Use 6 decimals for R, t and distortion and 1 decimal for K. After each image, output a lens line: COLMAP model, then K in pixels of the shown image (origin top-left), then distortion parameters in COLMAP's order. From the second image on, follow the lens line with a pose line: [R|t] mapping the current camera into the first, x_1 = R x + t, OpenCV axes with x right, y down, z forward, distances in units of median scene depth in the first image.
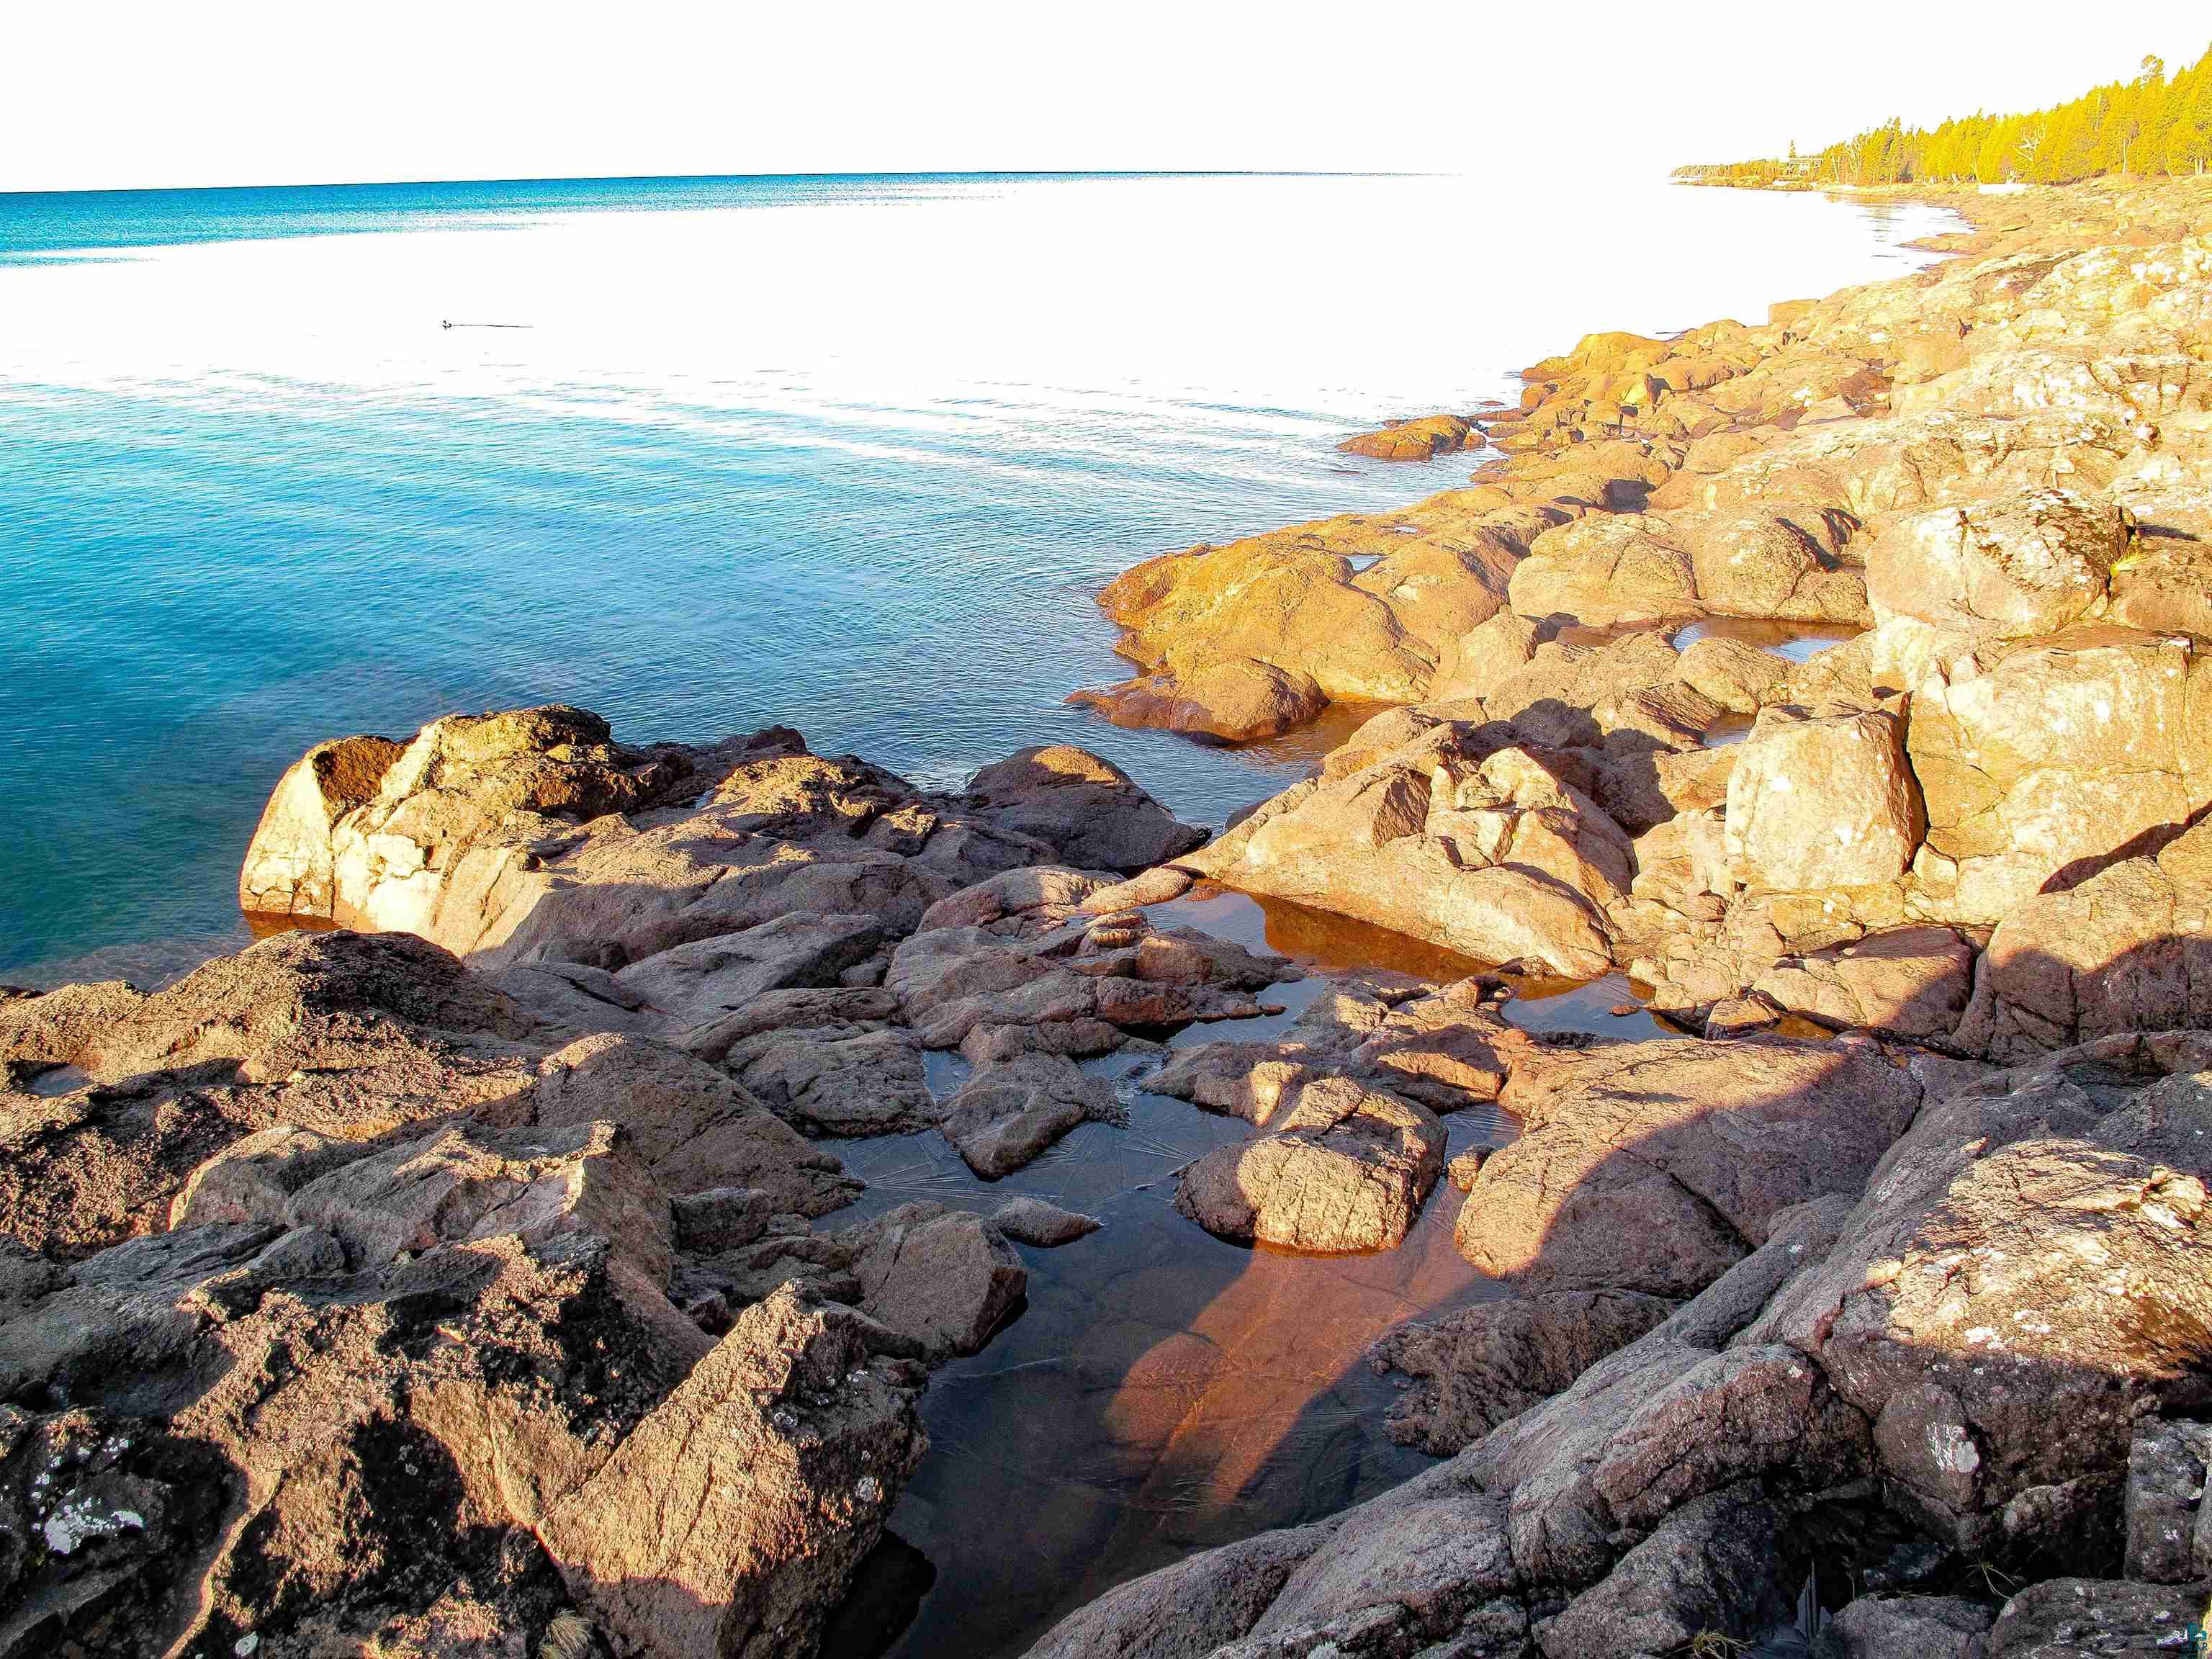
lens RADIAL K [[1865.8, 0, 1106.0], [0, 1865.8, 829.5], [0, 0, 1]] dist [-0.151378, 0.108956]
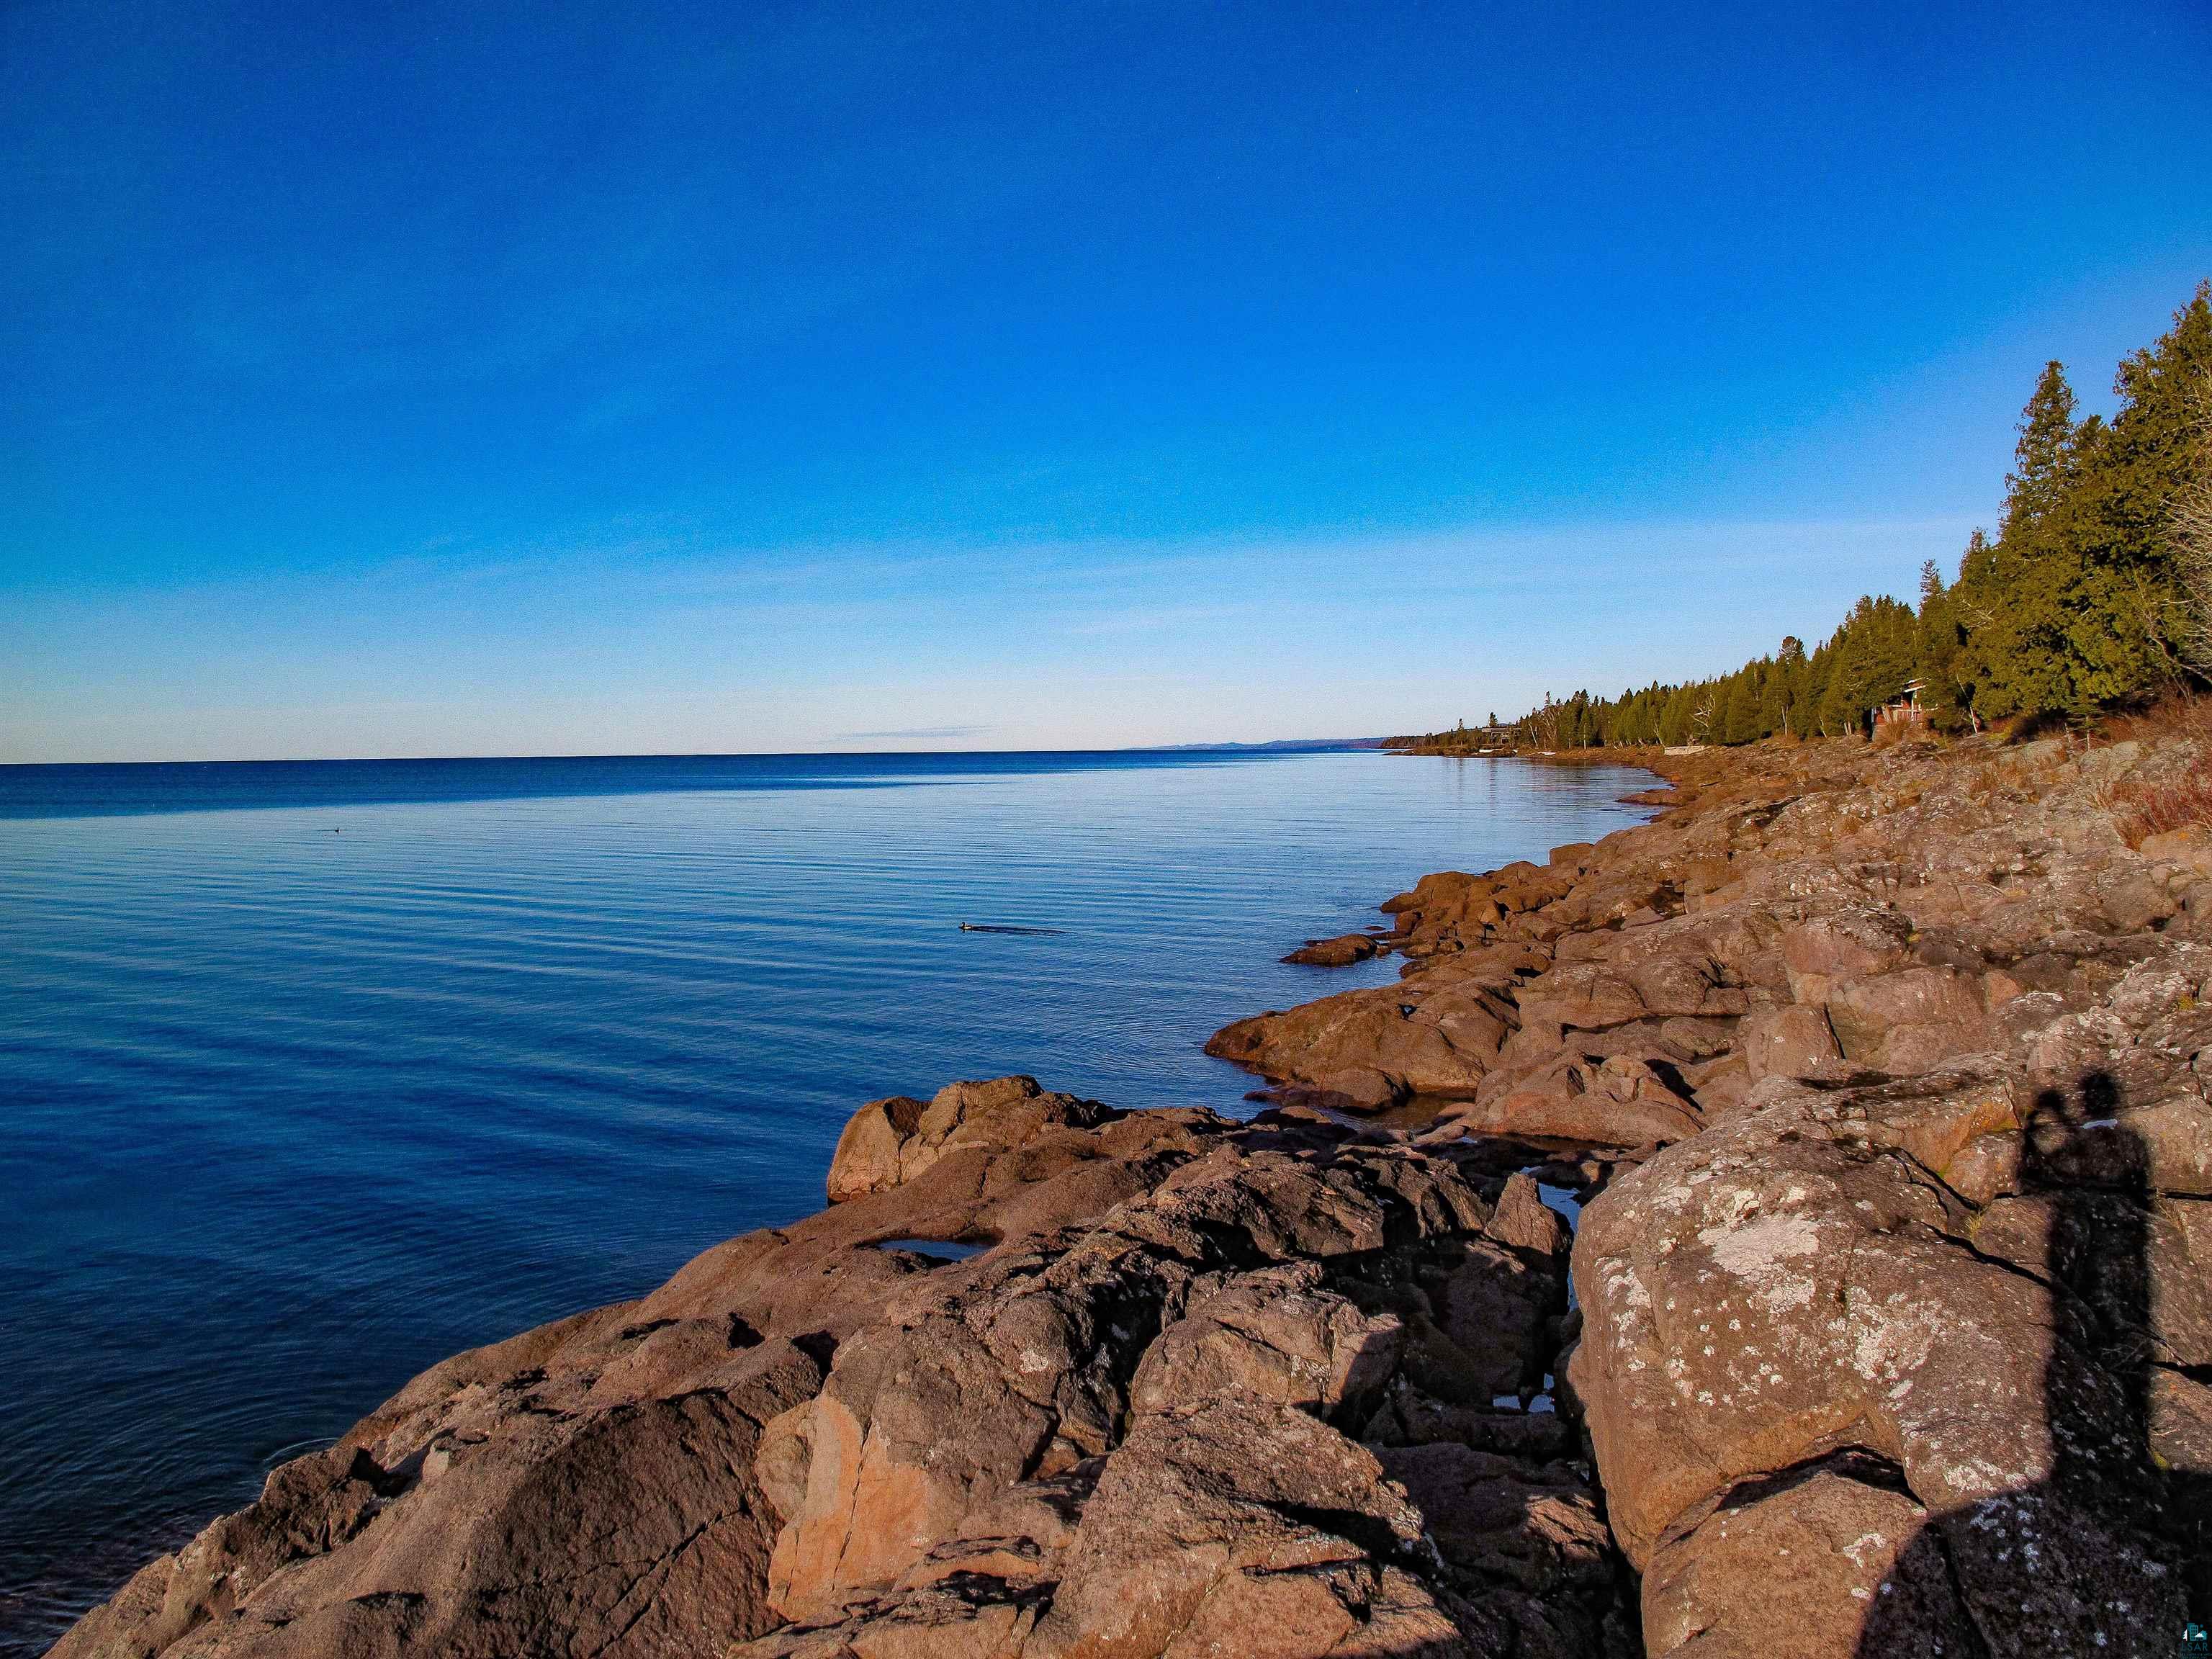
lens RADIAL K [[1946.1, 0, 1106.0], [0, 1946.1, 829.5], [0, 0, 1]] dist [-0.159580, 0.123207]
pose [[0.987461, -0.010550, 0.157513, -0.210901], [0.057179, 0.953918, -0.294570, 0.099886], [-0.147147, 0.299883, 0.942559, -0.289495]]
